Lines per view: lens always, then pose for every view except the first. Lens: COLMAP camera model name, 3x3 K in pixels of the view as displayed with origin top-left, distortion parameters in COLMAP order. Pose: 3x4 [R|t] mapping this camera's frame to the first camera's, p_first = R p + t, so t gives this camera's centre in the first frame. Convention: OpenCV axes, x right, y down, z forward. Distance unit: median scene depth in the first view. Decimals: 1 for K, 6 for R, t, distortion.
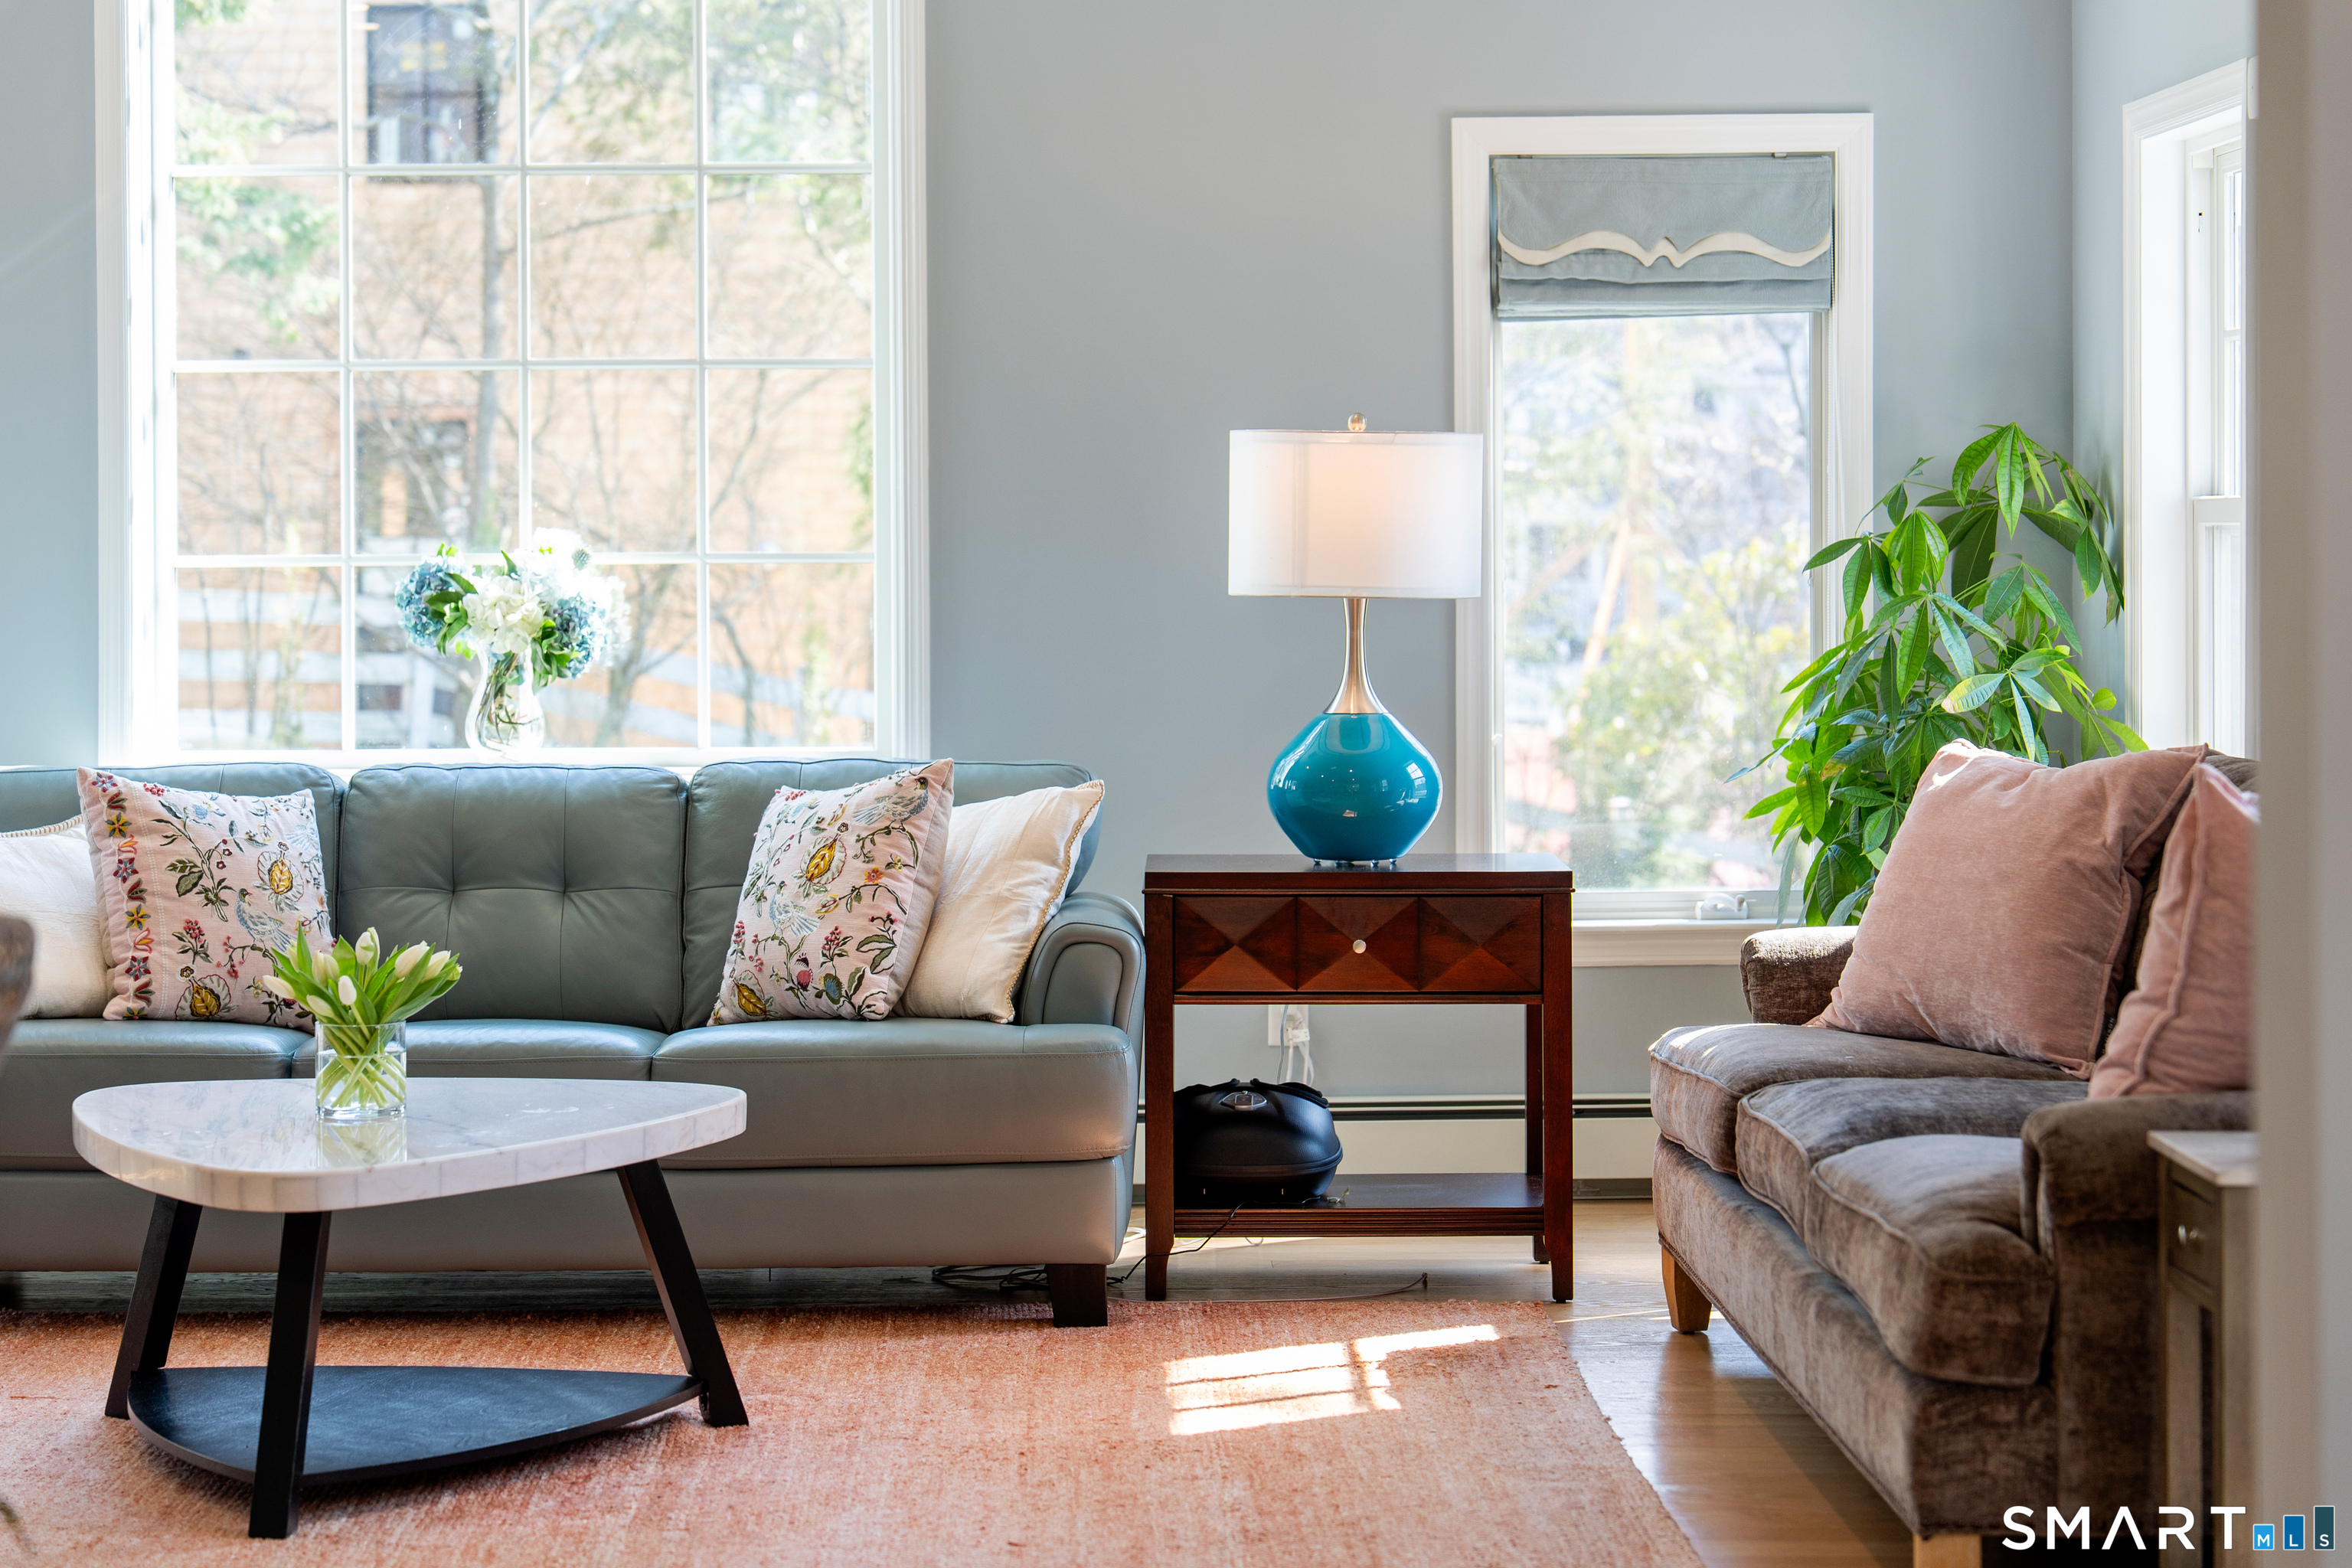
lens RADIAL K [[4620.1, 0, 1181.6], [0, 4620.1, 914.6], [0, 0, 1]] dist [0.028860, -0.062045]
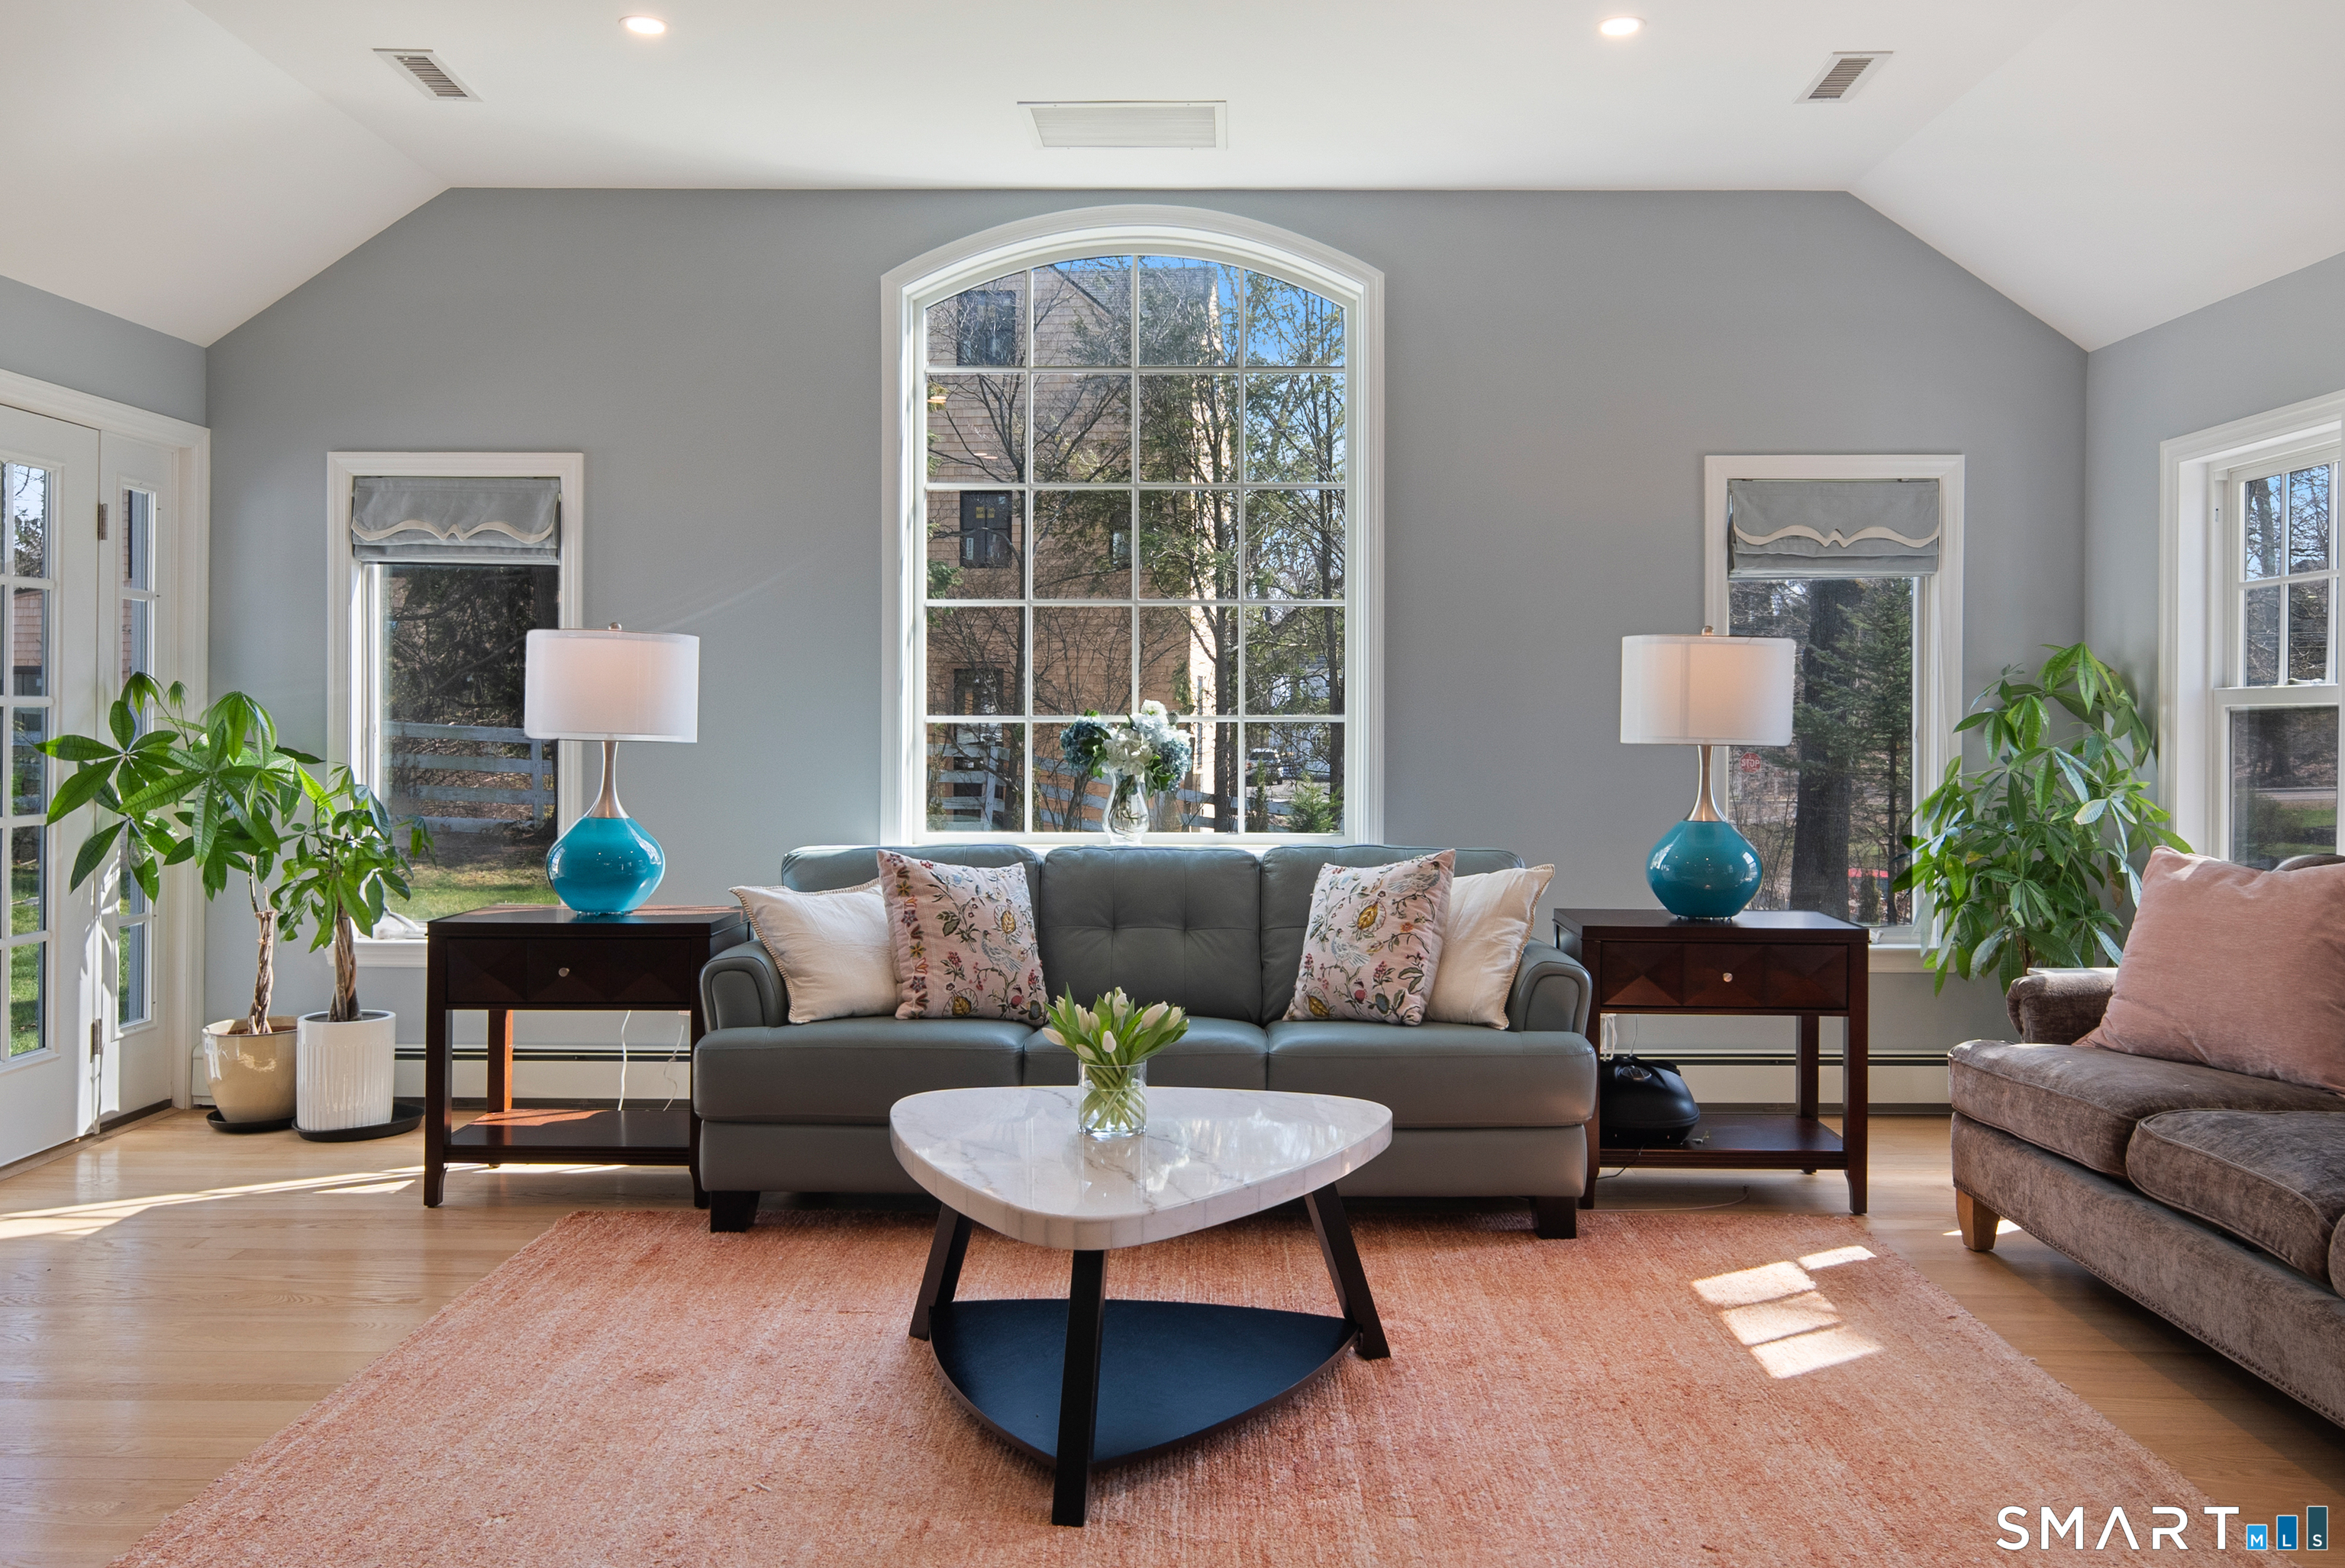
lens RADIAL K [[1805.0, 0, 1260.9], [0, 1805.0, 898.0], [0, 0, 1]] dist [-0.001000, -0.002047]
pose [[0.999945, 0.010206, 0.002421, -0.113178], [-0.010237, 0.999860, 0.013223, -0.024756], [-0.002285, -0.013247, 0.999910, 0.404148]]
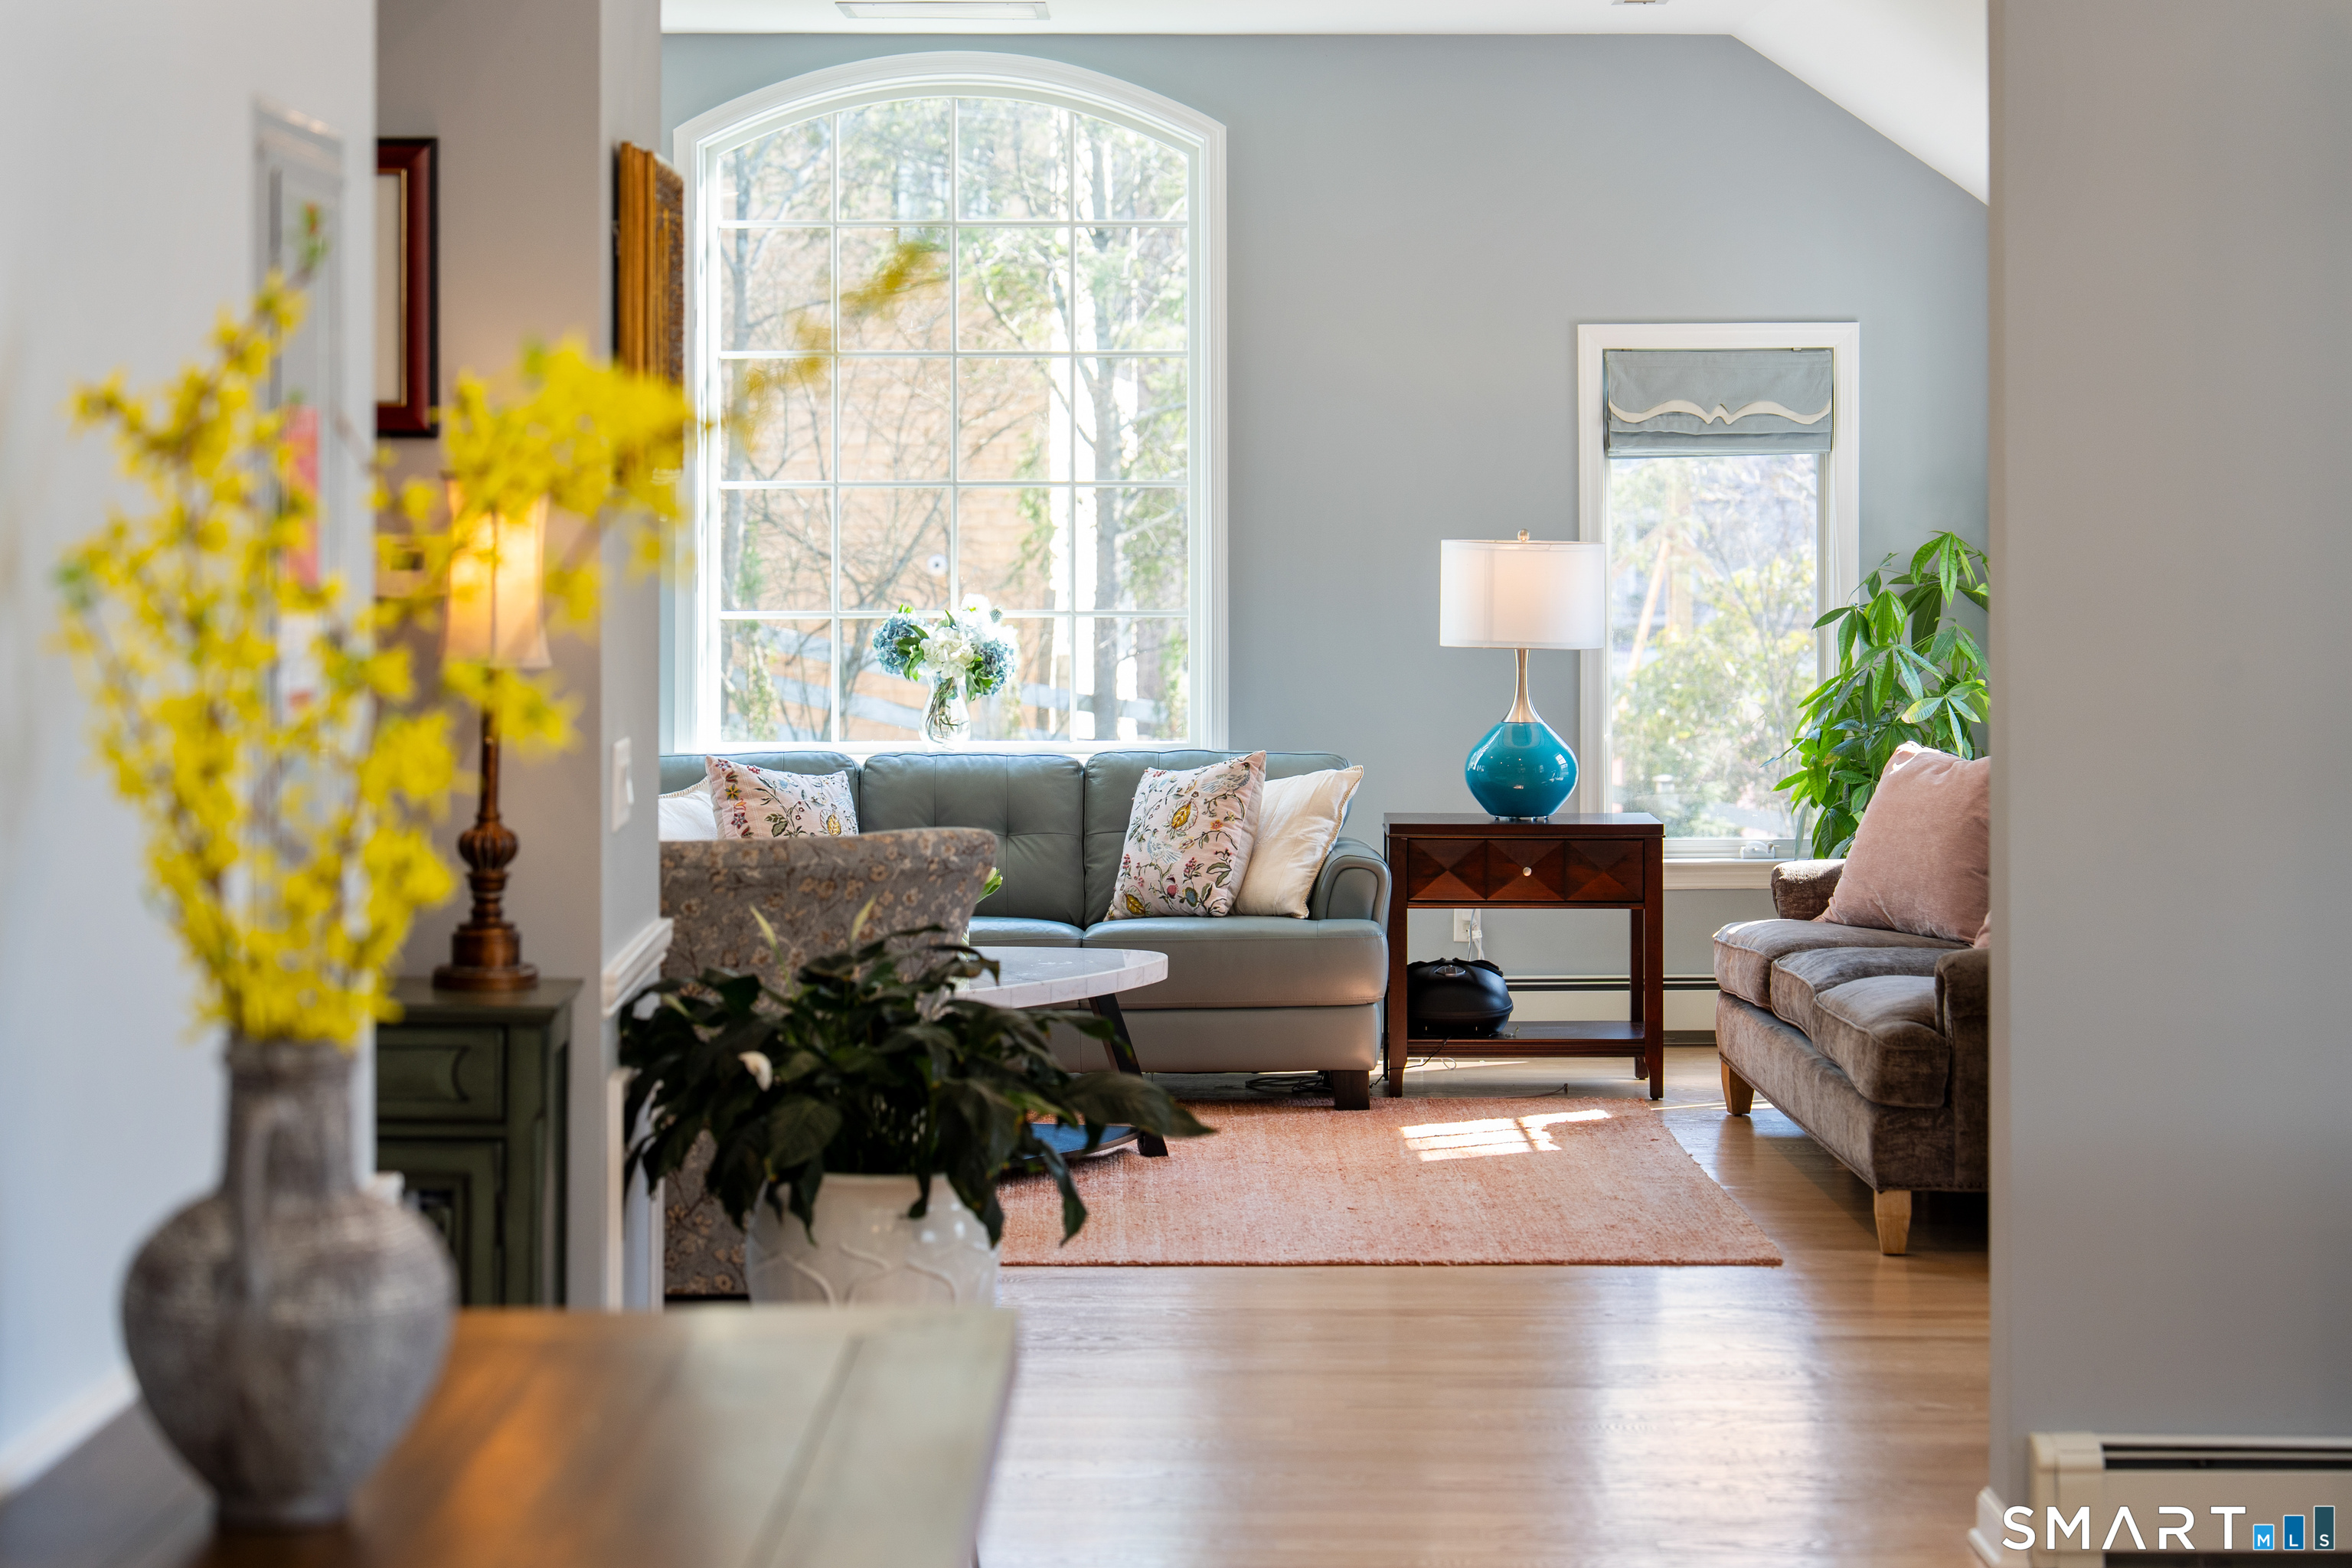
lens RADIAL K [[4270.5, 0, 1176.0], [0, 4270.5, 784.0], [0, 0, 1]] dist [0.073640, -0.034555]
pose [[0.999868, 0.003795, -0.015783, -0.056348], [-0.004147, 0.999742, -0.022317, 0.009783], [0.015695, 0.022379, 0.999626, -0.440156]]
